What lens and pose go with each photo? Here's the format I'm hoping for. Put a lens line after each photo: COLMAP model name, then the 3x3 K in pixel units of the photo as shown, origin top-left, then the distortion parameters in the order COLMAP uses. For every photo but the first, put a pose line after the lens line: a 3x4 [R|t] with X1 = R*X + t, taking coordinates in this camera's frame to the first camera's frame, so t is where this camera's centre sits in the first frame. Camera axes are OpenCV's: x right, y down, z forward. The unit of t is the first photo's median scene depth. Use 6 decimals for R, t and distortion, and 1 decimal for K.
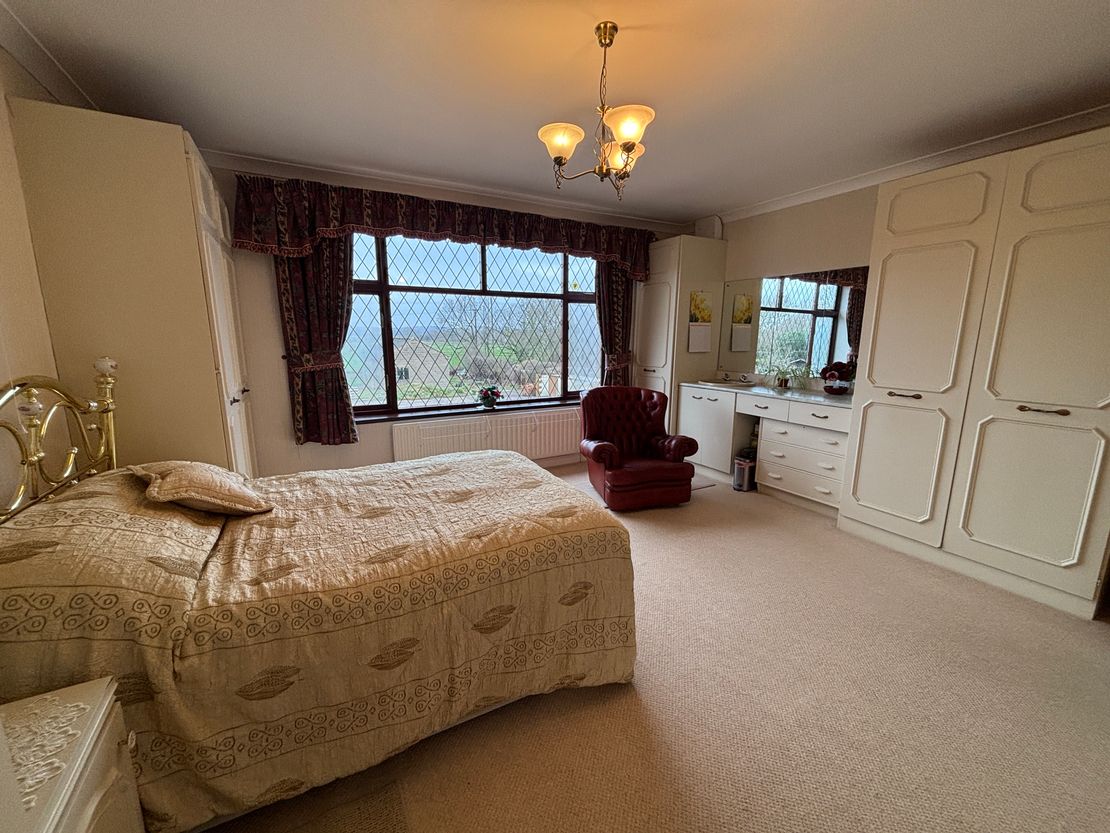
lens RADIAL K [[445.7, 0, 551.5], [0, 445.7, 418.9], [0, 0, 1]] dist [0.000484, -0.000245]
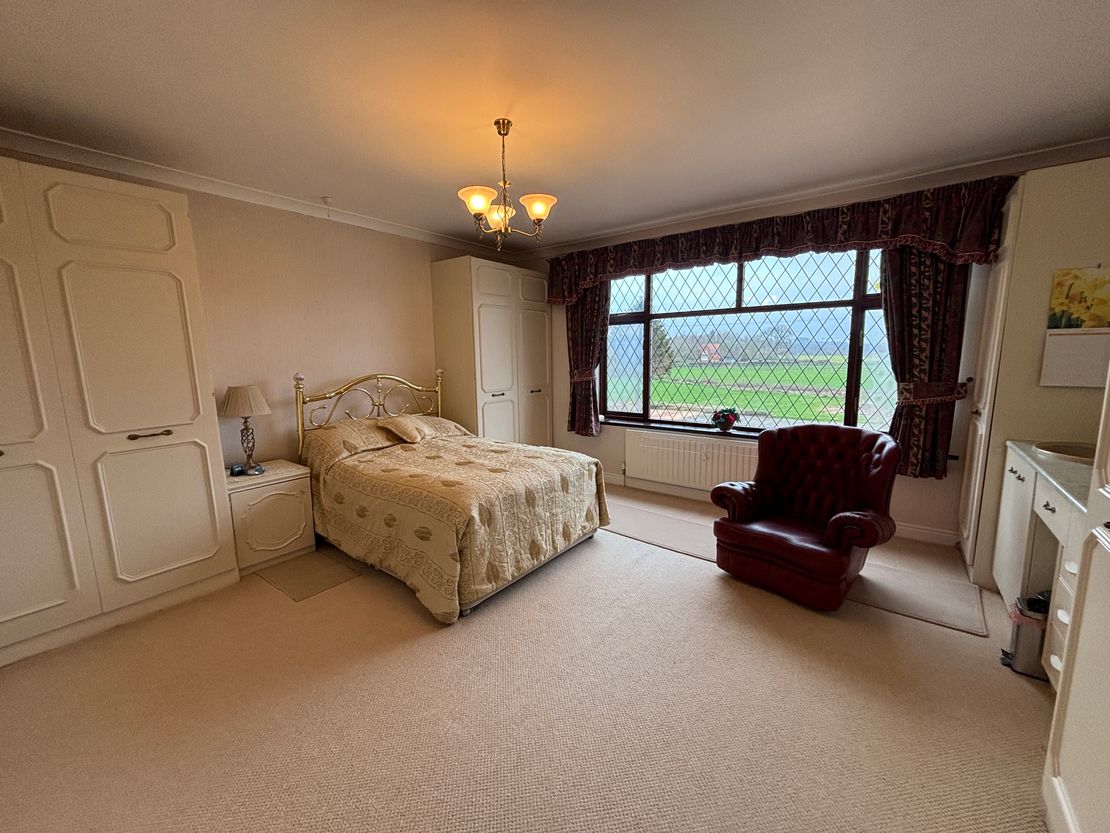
lens RADIAL K [[445.7, 0, 551.5], [0, 445.7, 418.9], [0, 0, 1]] dist [0.000484, -0.000245]
pose [[0.391945, 0.127399, -0.911125, 0.615423], [-0.155495, 0.985291, 0.070879, -0.064130], [0.906753, 0.113894, 0.405990, 0.293773]]
